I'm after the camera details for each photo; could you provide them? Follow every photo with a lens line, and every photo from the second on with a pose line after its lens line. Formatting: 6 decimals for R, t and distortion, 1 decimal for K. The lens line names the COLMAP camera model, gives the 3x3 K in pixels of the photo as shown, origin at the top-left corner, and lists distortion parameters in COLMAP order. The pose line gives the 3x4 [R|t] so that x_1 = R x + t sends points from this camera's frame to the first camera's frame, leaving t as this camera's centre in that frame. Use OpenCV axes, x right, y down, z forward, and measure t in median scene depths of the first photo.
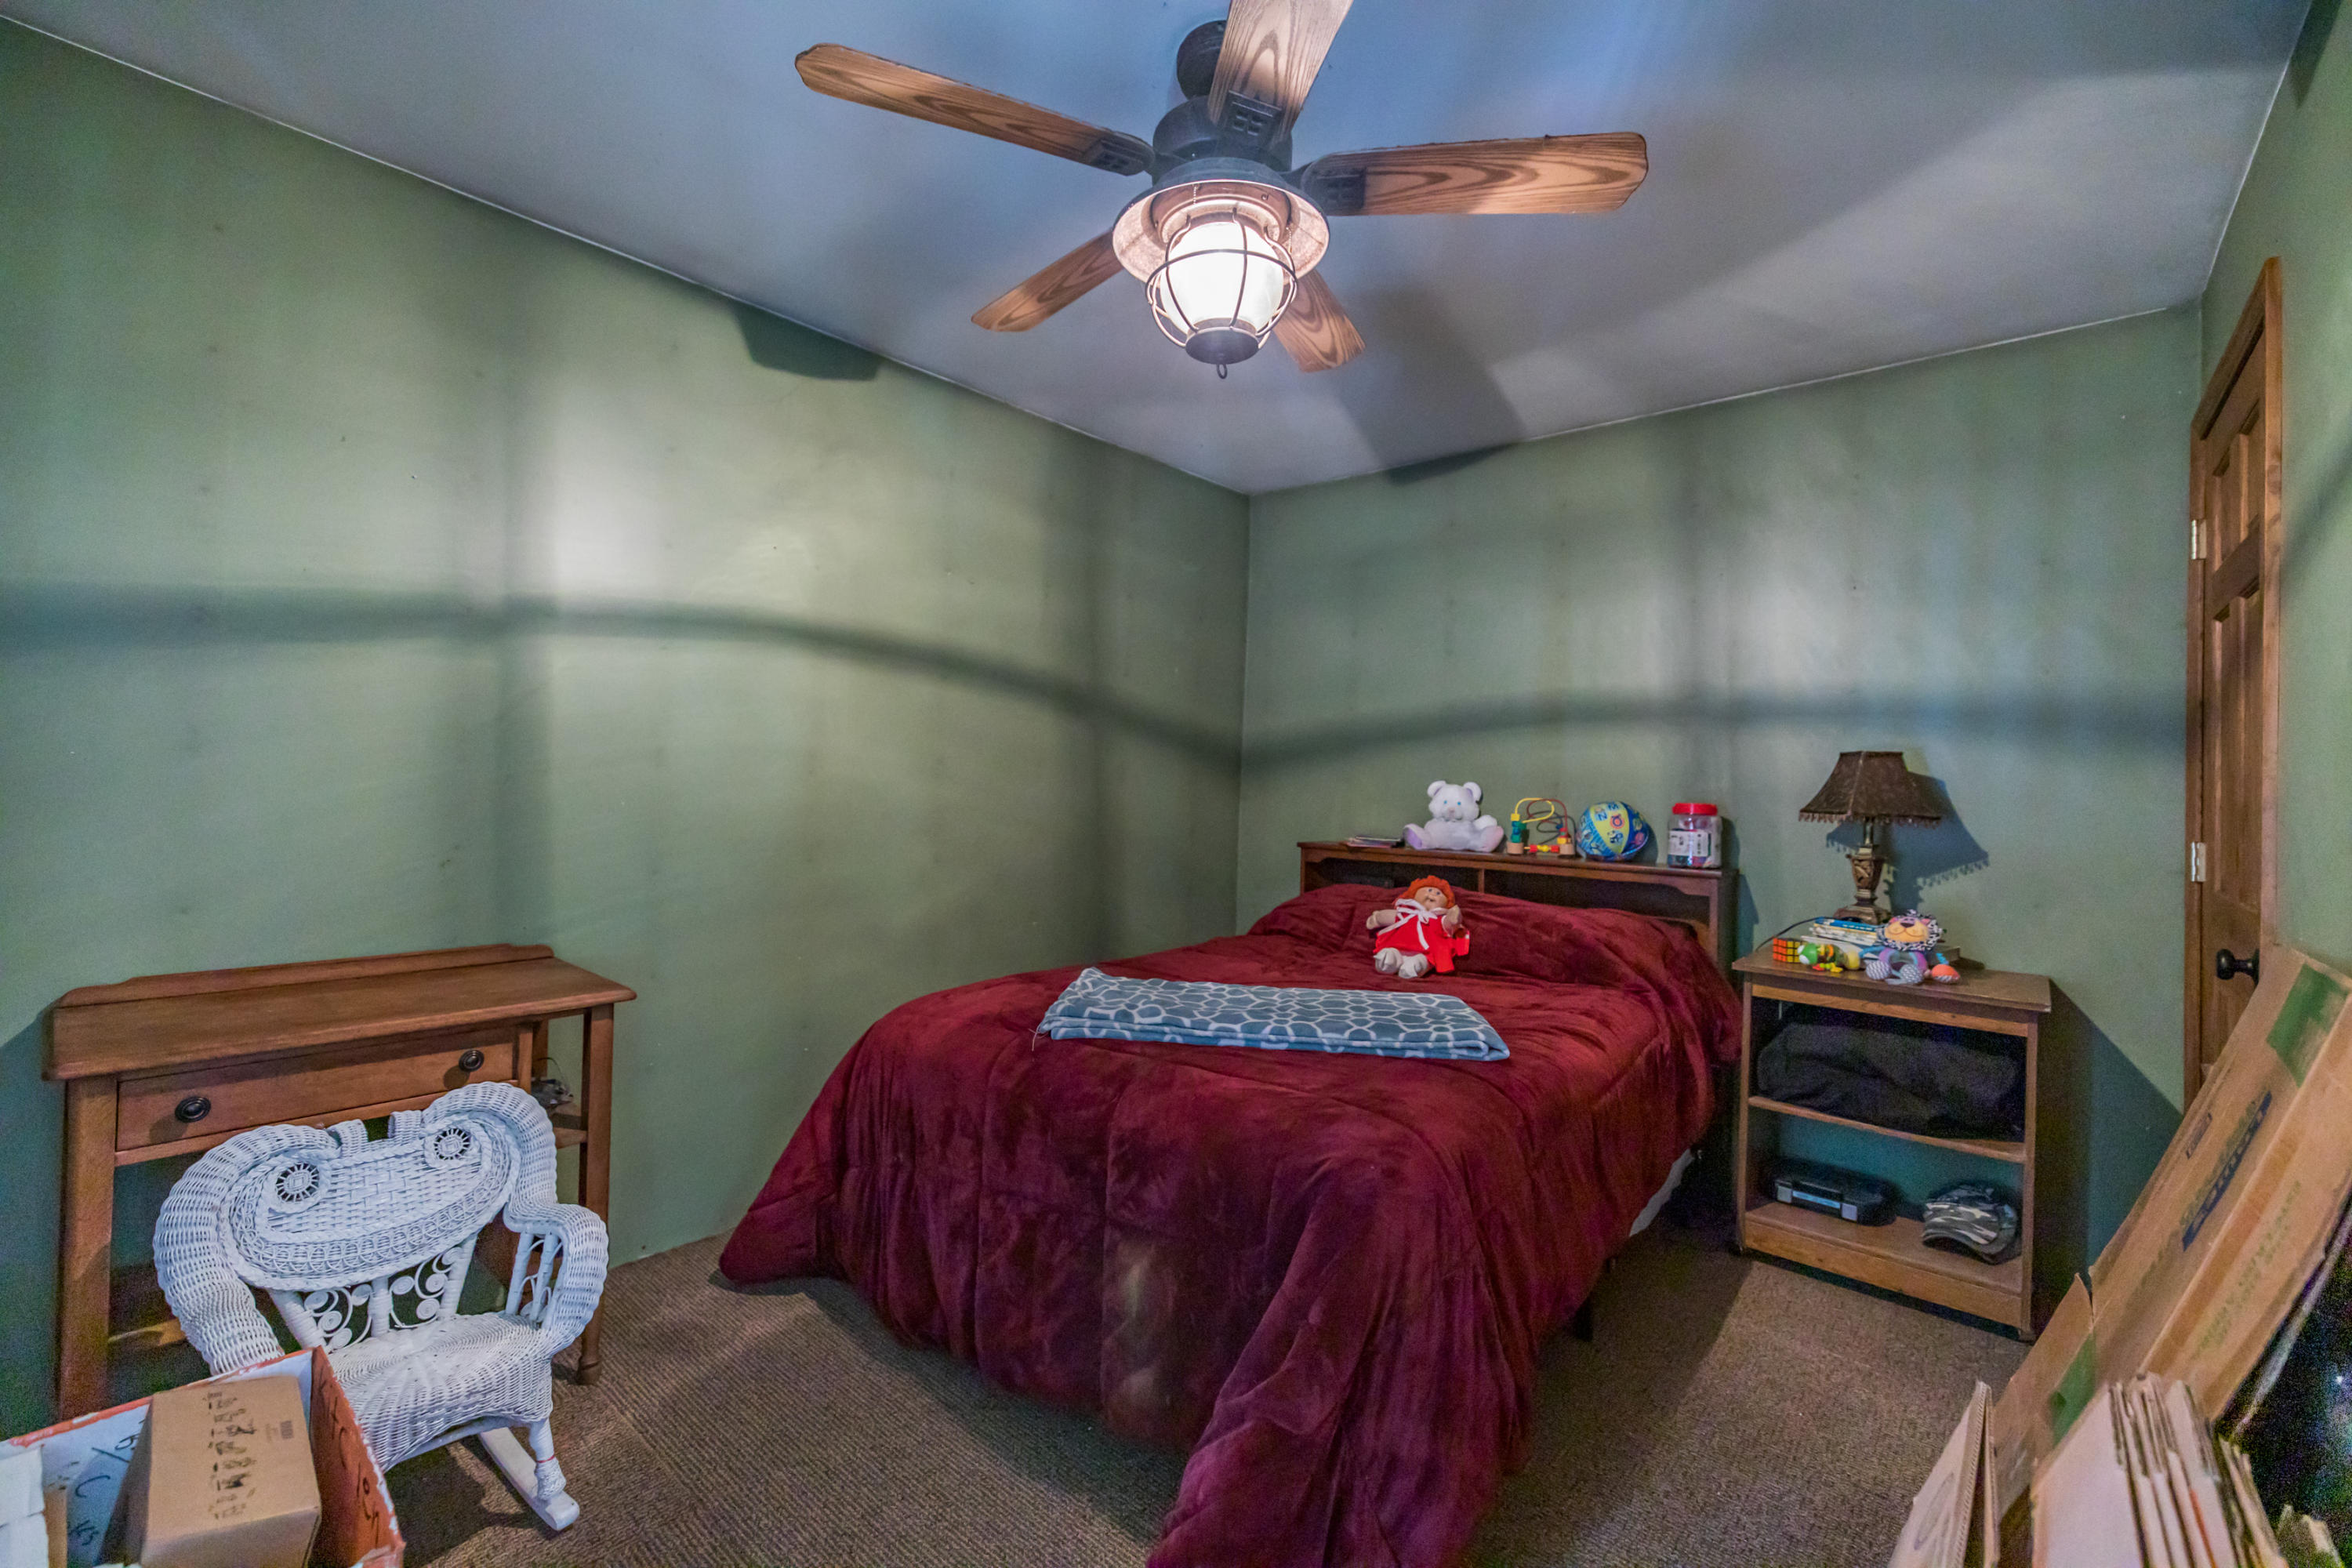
lens RADIAL K [[995.3, 0, 1176.0], [0, 995.3, 784.0], [0, 0, 1]] dist [0.024734, -0.000023]
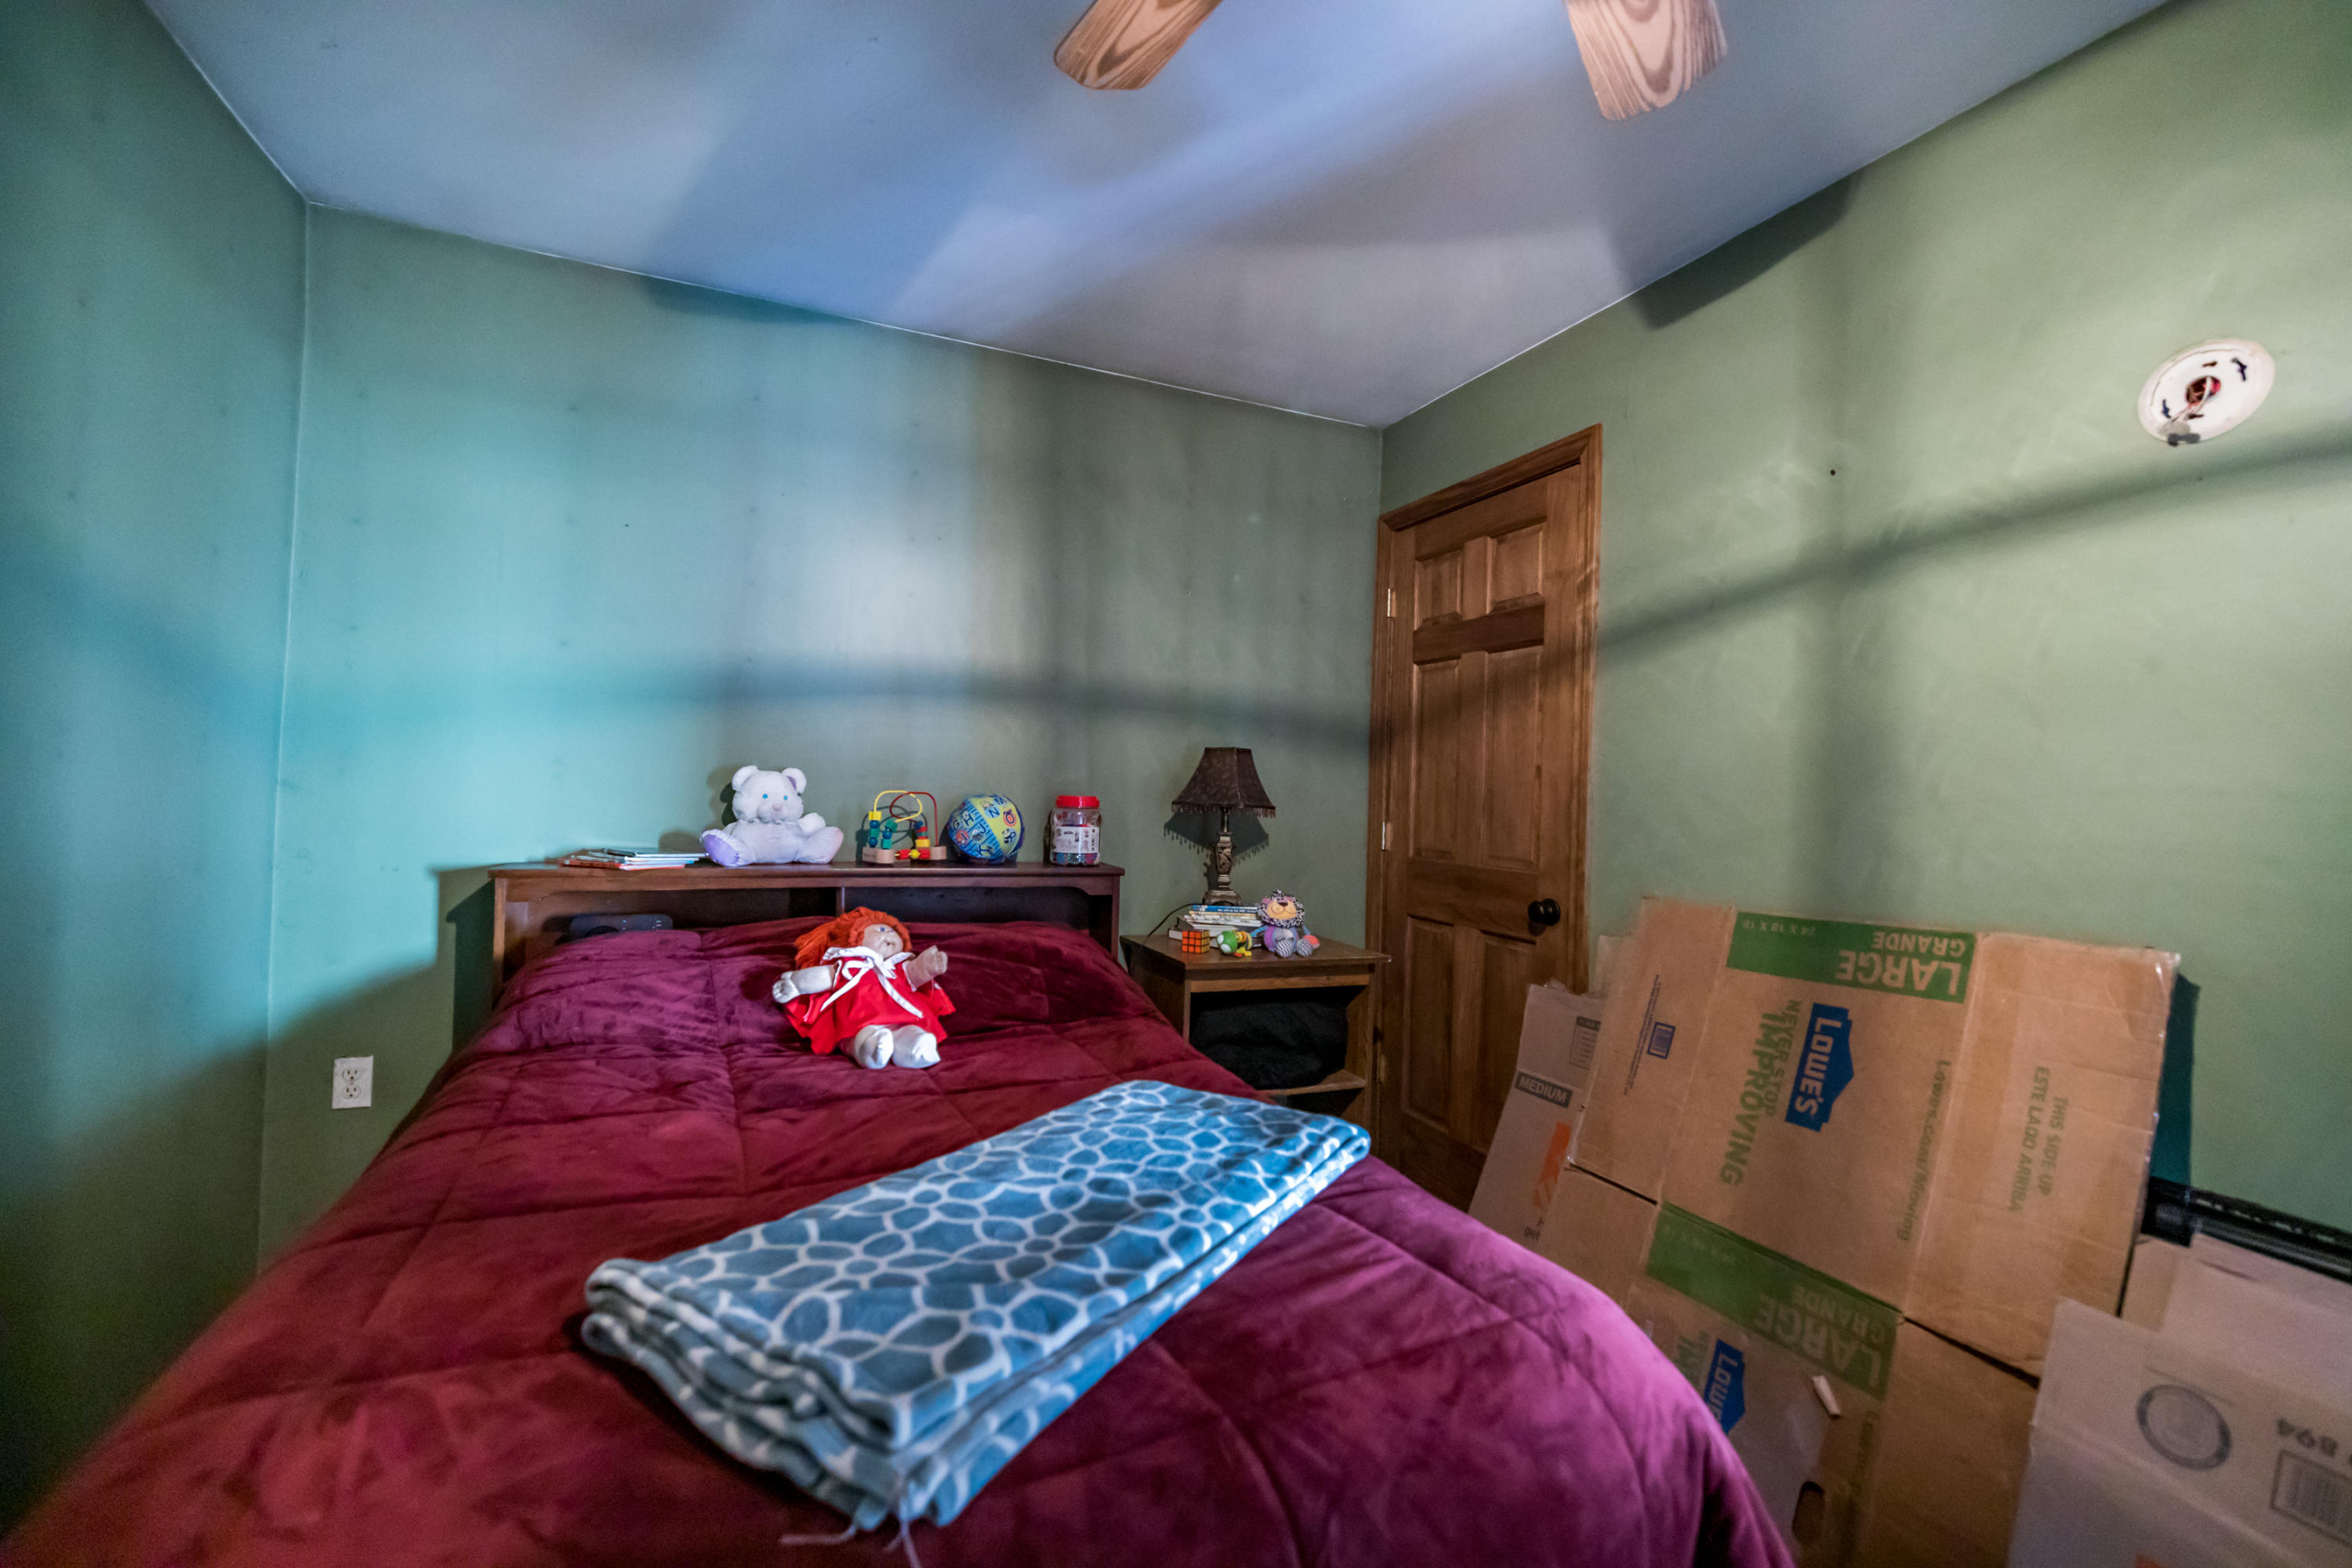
lens RADIAL K [[995.3, 0, 1176.0], [0, 995.3, 784.0], [0, 0, 1]] dist [0.024734, -0.000023]
pose [[0.443358, -0.005733, 0.896326, -0.273397], [-0.018695, 0.999703, 0.015641, -0.007945], [-0.896150, -0.023691, 0.443119, 0.523825]]
